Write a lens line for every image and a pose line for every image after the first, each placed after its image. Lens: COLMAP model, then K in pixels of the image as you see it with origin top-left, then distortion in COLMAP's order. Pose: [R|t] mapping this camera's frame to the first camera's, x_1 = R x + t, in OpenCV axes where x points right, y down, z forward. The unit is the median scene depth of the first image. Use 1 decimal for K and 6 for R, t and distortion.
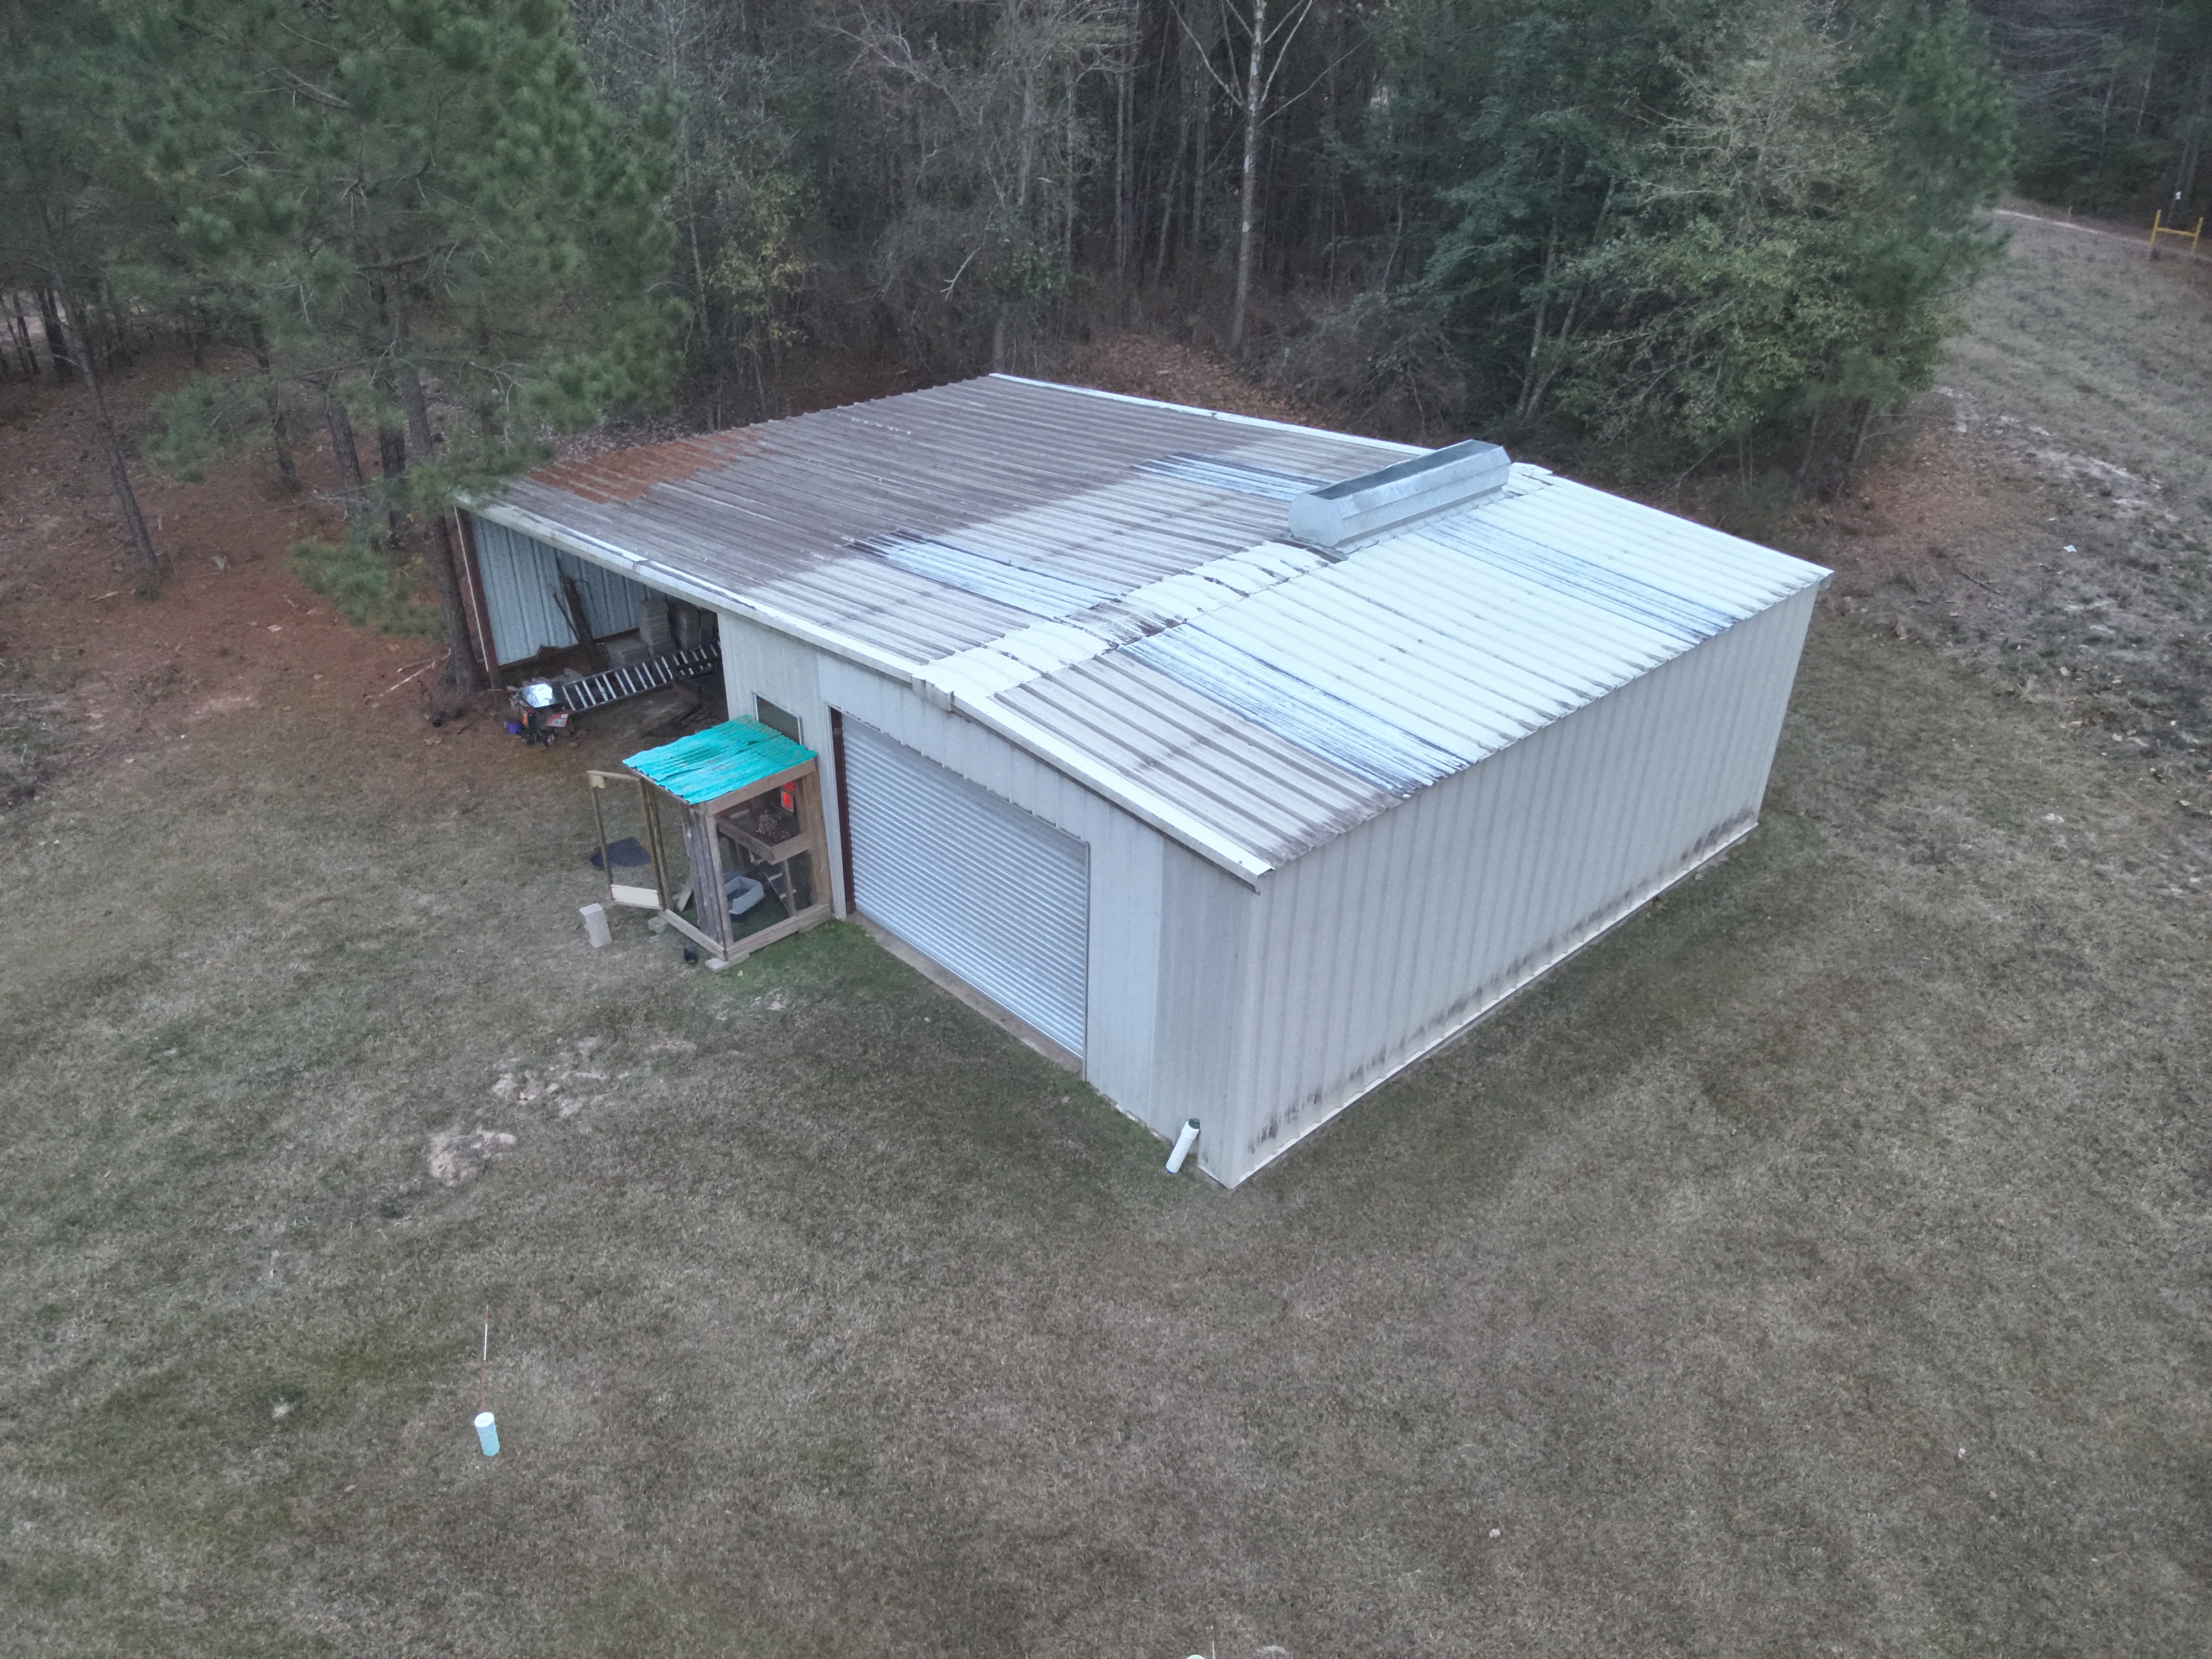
lens RADIAL K [[1582.2, 0, 1091.6], [0, 1582.2, 839.1], [0, 0, 1]] dist [0.184714, -0.385740]
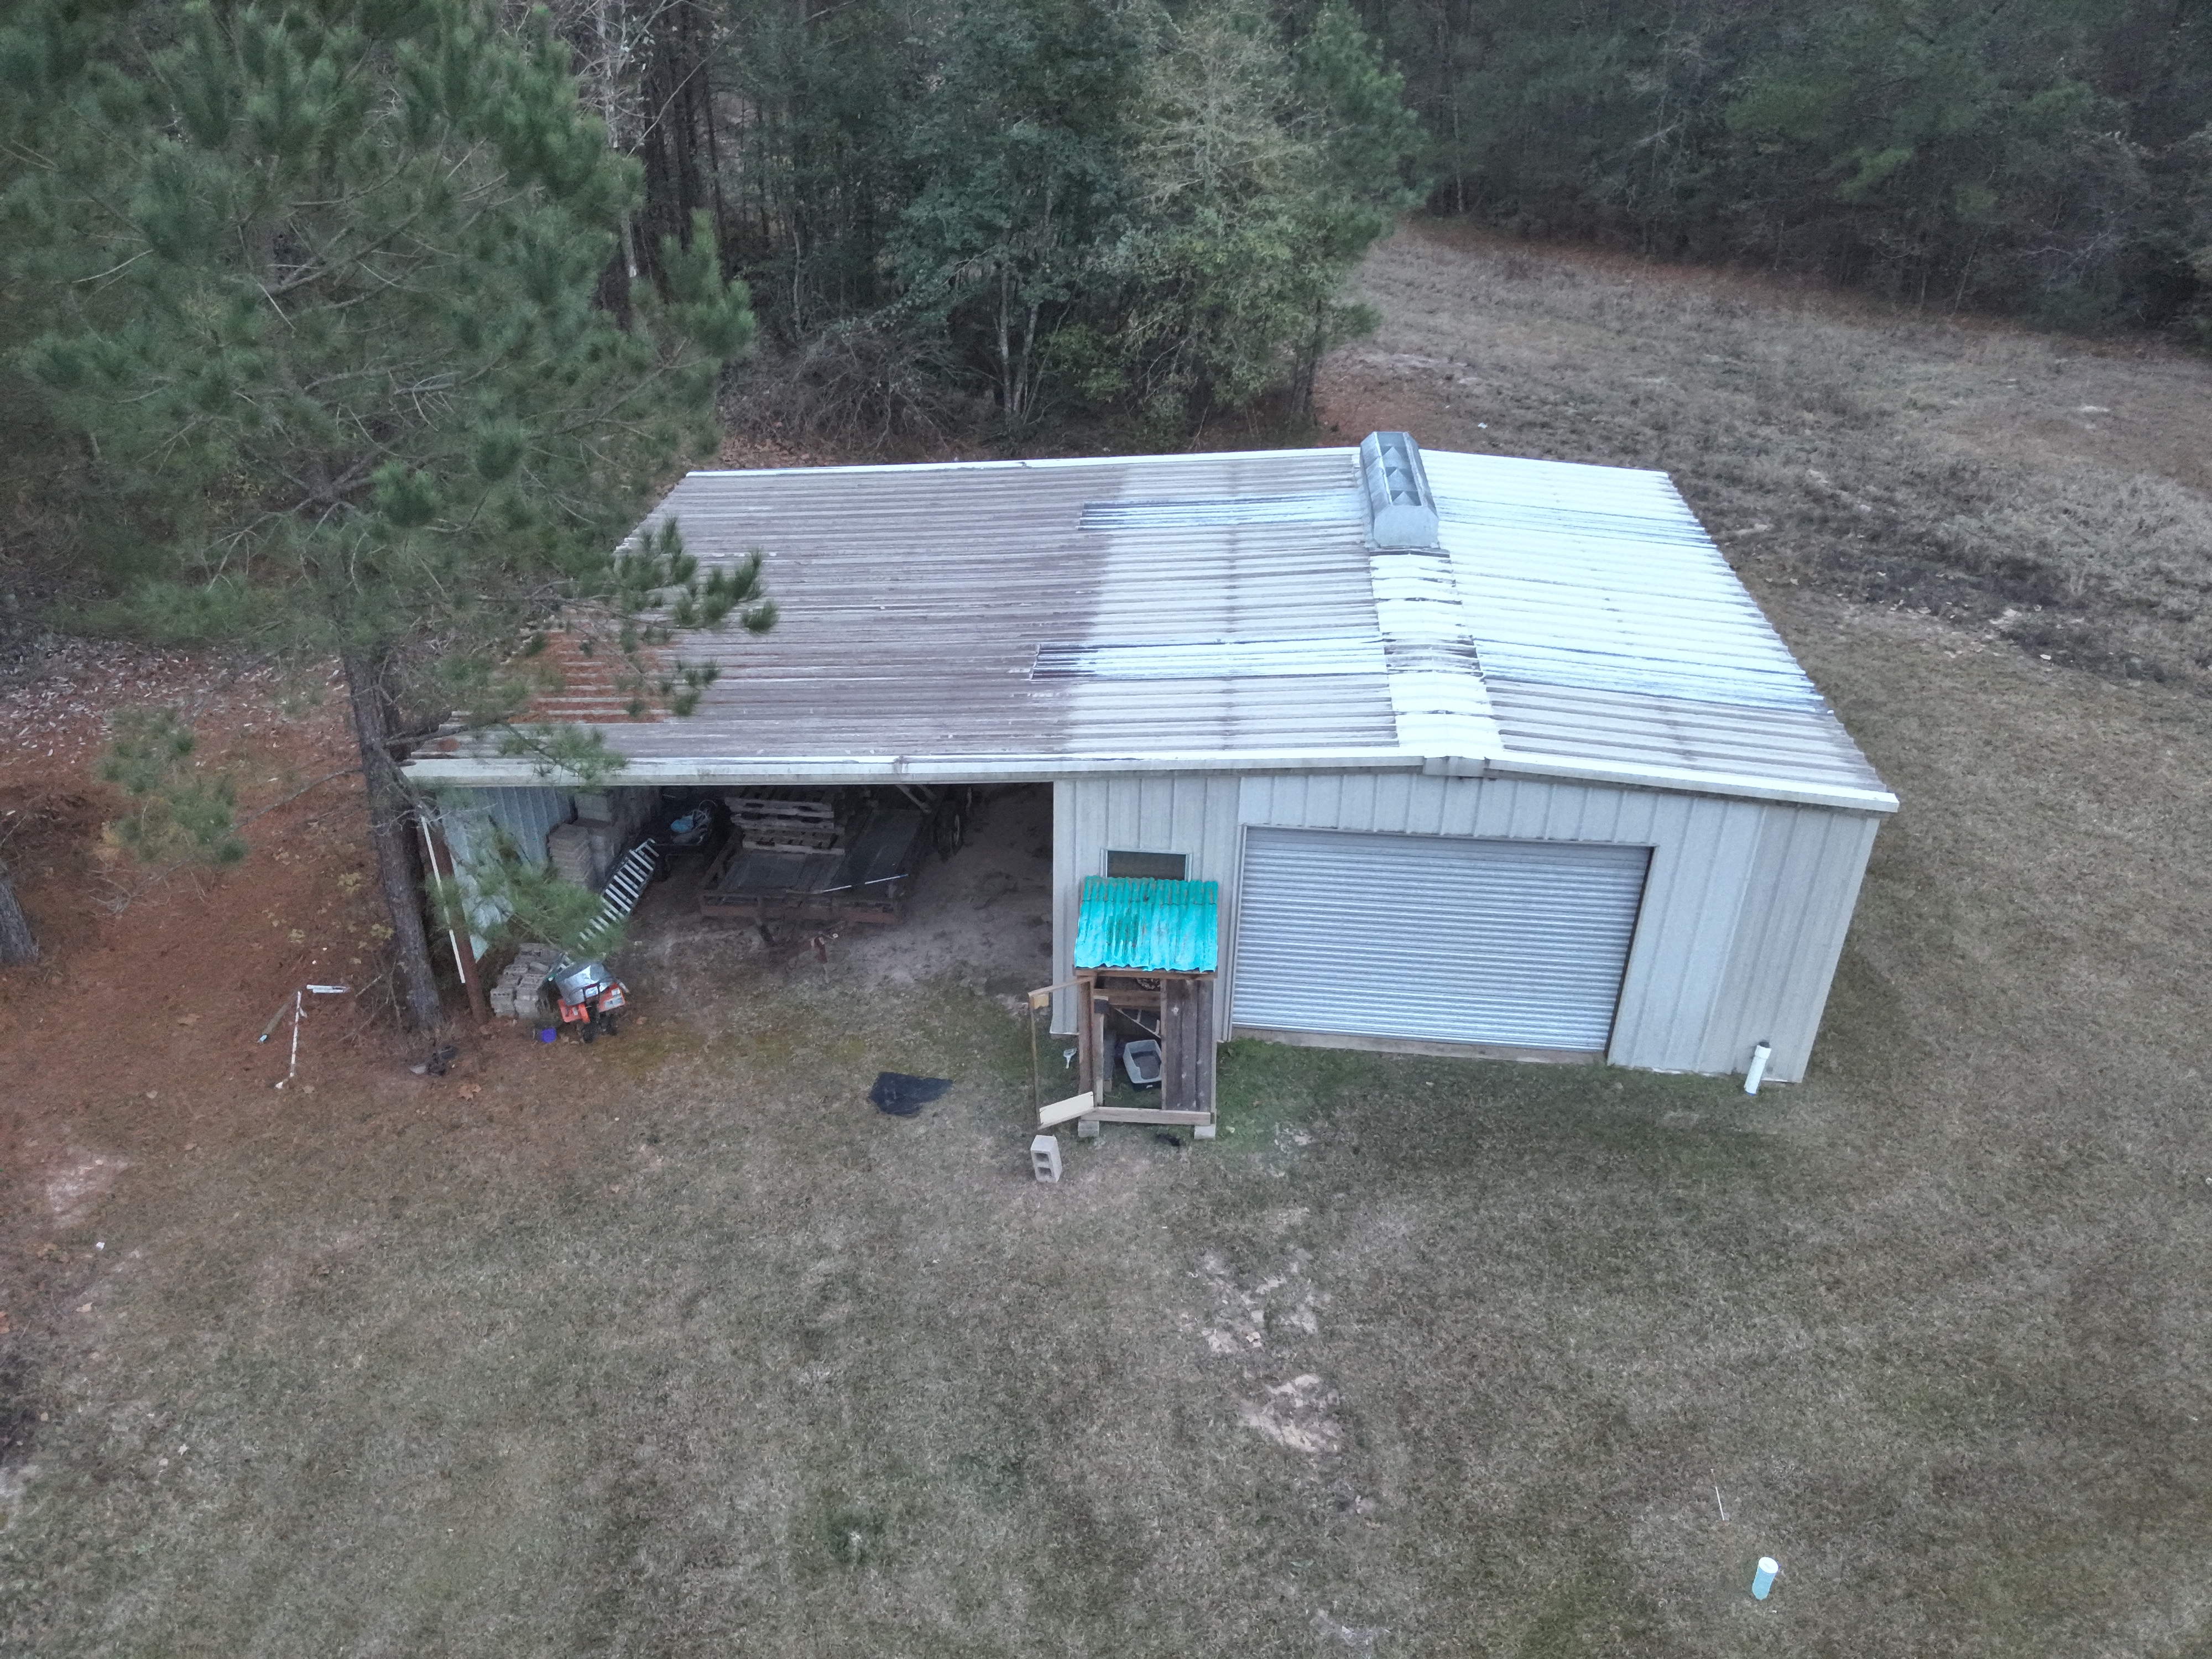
lens RADIAL K [[1582.2, 0, 1091.6], [0, 1582.2, 839.1], [0, 0, 1]] dist [0.184714, -0.385740]
pose [[0.753539, -0.343525, 0.560508, -0.710939], [0.336085, 0.934072, 0.120649, -0.205527], [-0.565001, 0.097464, 0.819314, 0.248906]]
